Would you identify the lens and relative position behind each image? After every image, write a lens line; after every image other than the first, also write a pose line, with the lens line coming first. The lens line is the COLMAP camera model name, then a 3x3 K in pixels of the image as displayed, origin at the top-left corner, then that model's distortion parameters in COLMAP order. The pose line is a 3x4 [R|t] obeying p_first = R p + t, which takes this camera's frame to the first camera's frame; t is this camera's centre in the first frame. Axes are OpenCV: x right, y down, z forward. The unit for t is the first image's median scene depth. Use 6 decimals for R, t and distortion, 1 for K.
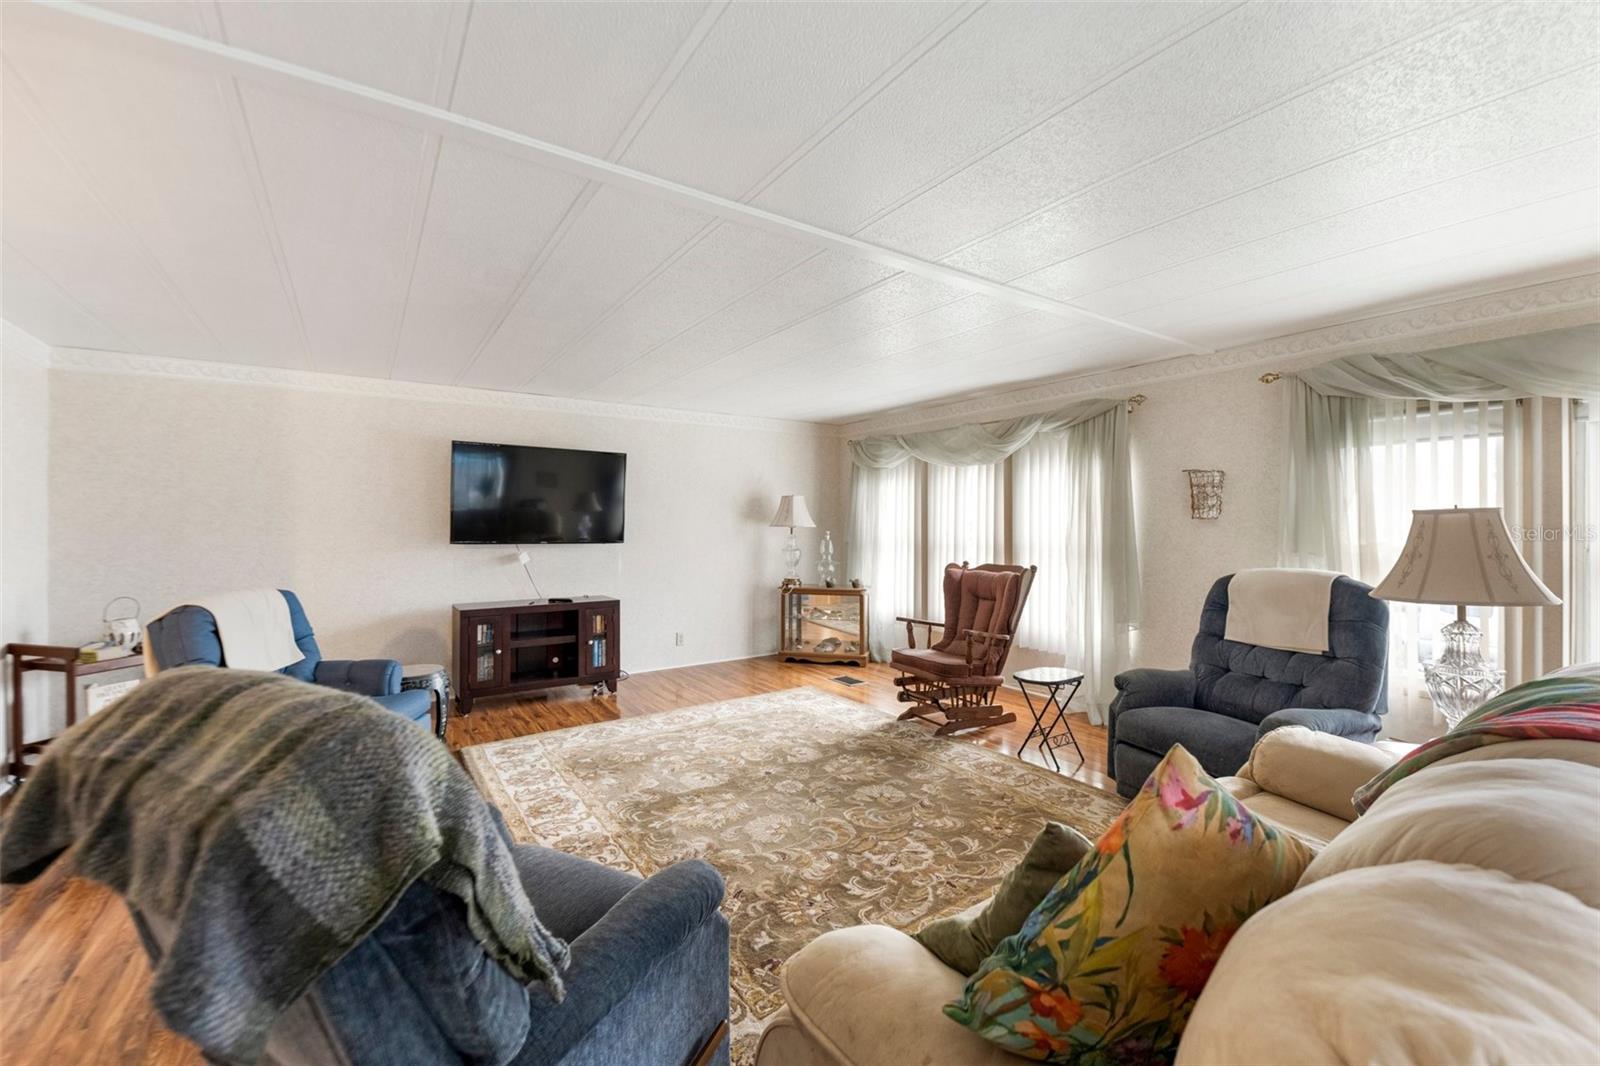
lens RADIAL K [[642.5, 0, 808.7], [0, 642.5, 521.8], [0, 0, 1]] dist [0.000387, -0.005337]
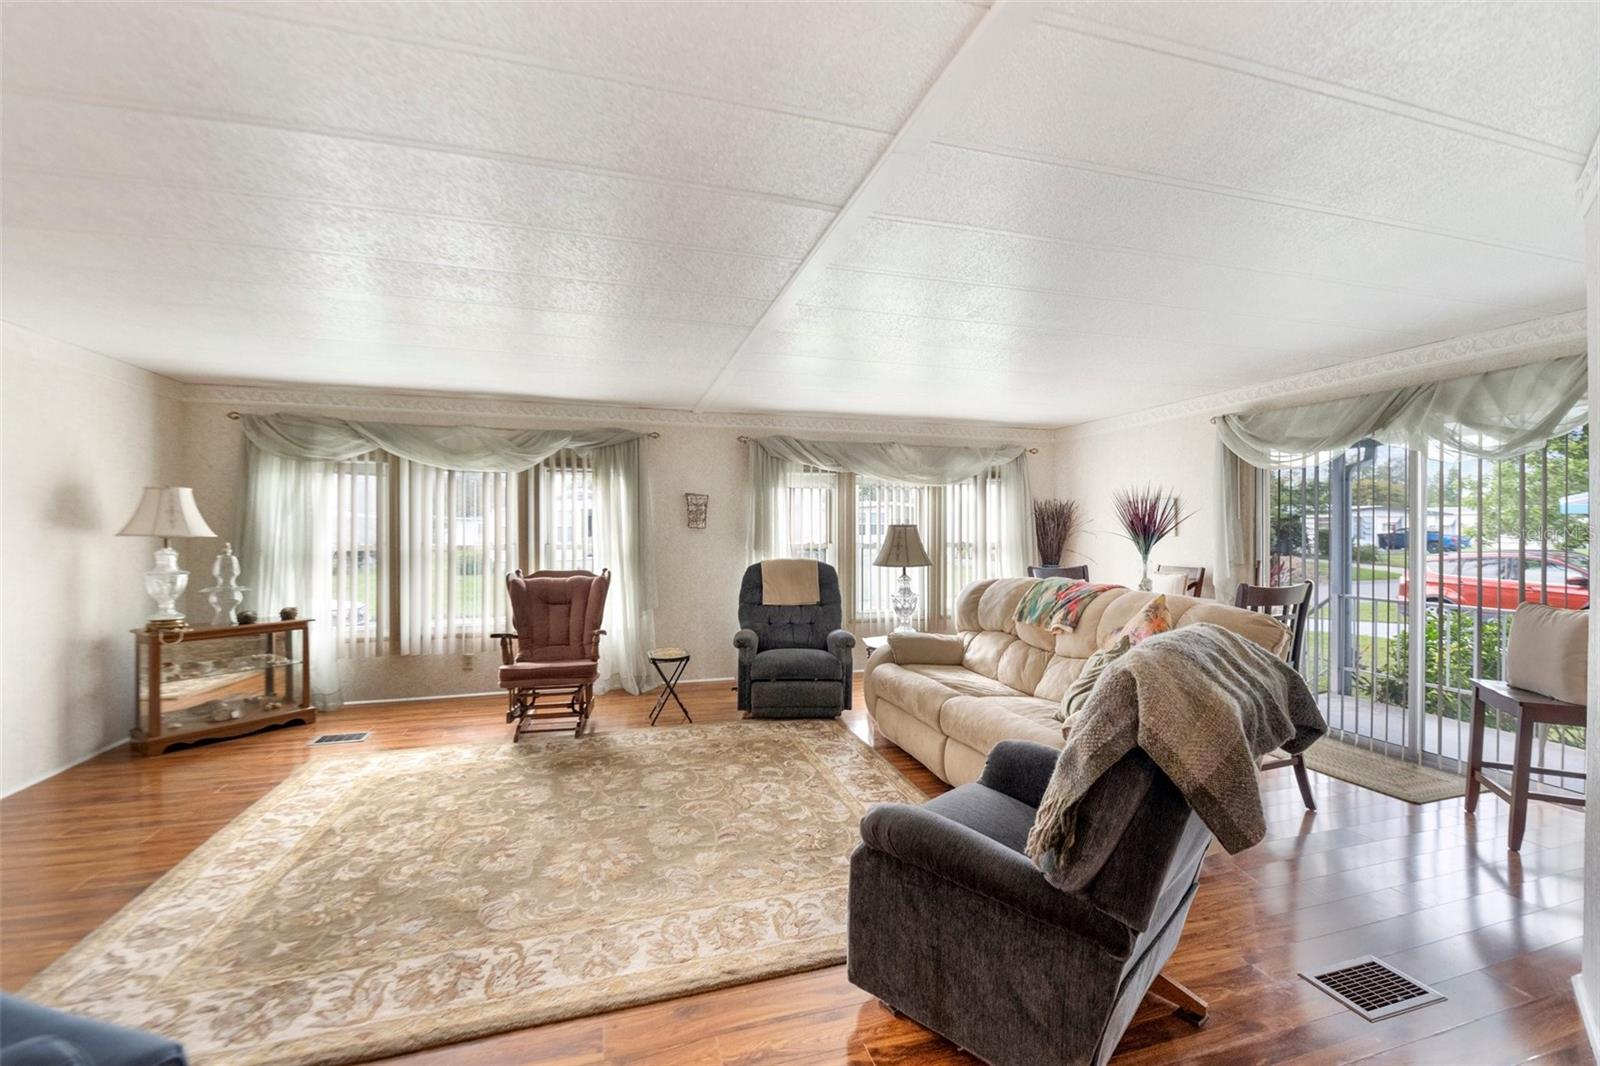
lens RADIAL K [[642.5, 0, 788.6], [0, 642.5, 528.4], [0, 0, 1]] dist [0.000387, -0.005337]
pose [[0.313527, 0.005161, 0.949565, -0.700565], [-0.001922, 0.999987, -0.004800, 0.002935], [-0.949577, -0.000320, 0.313533, 0.375769]]
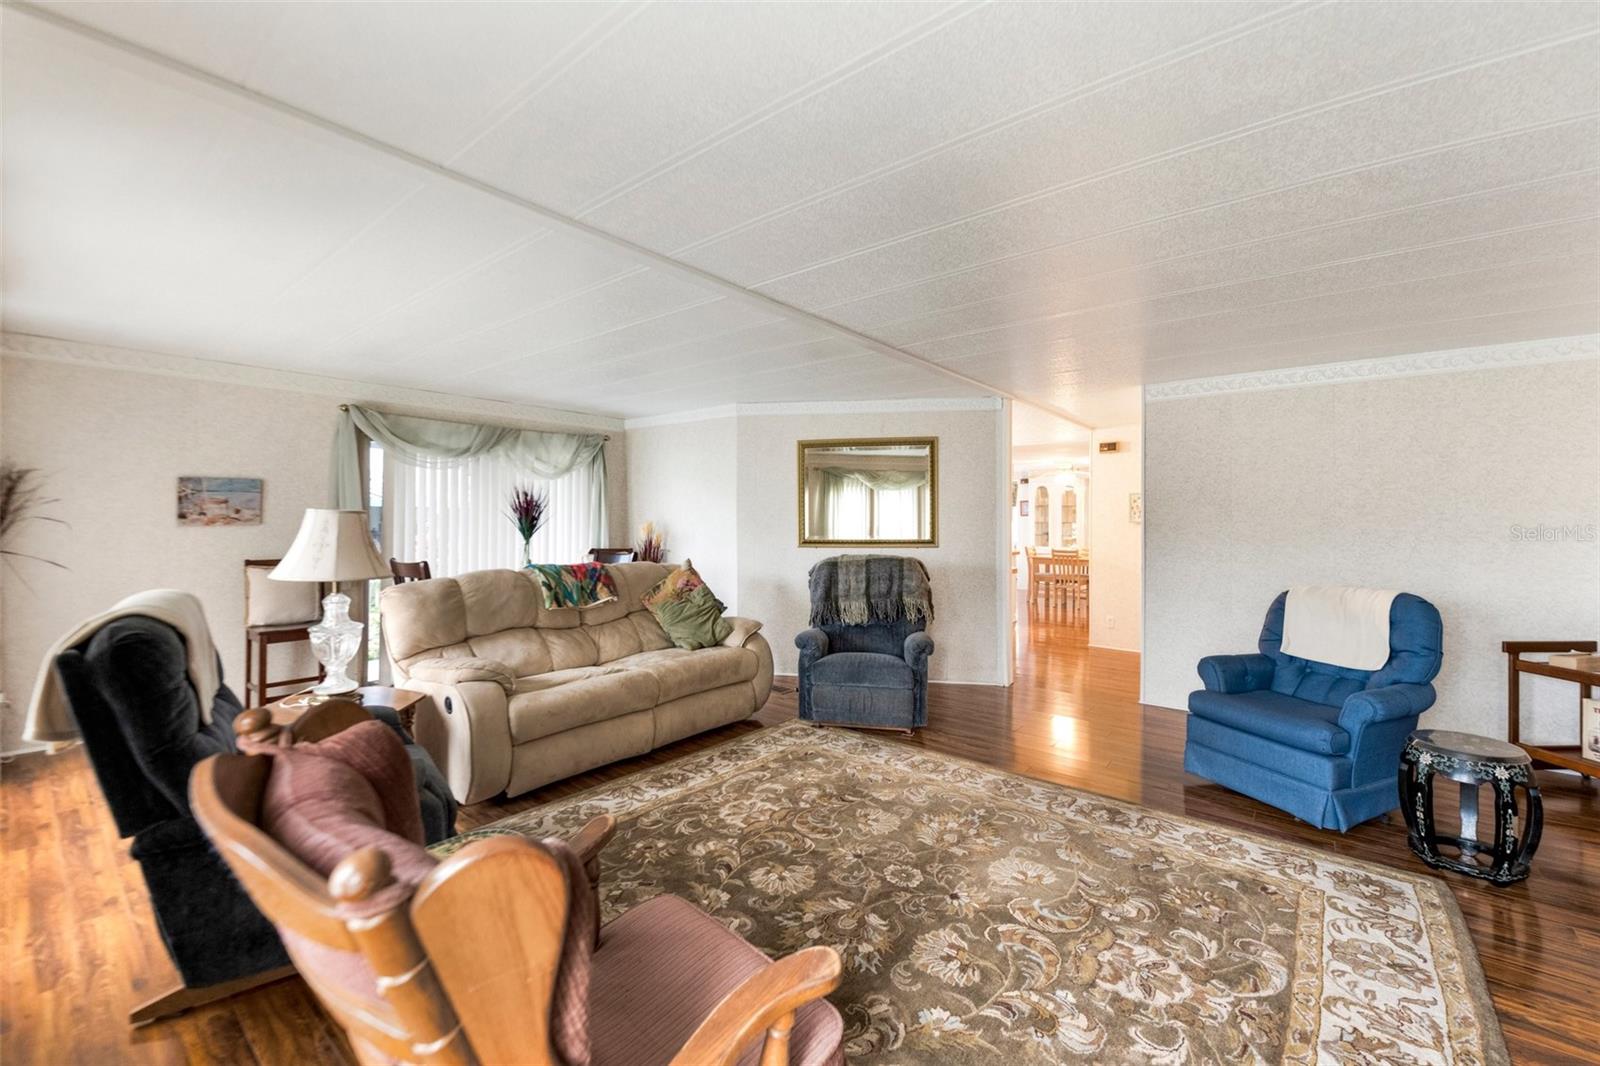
lens RADIAL K [[636.9, 0, 796.5], [0, 636.9, 521.1], [0, 0, 1]] dist [0.000394, -0.000825]
pose [[-0.962147, -0.004099, -0.272502, 0.249784], [-0.005172, 0.999981, 0.003220, -0.004418], [0.272483, 0.004507, -0.962150, 1.421367]]
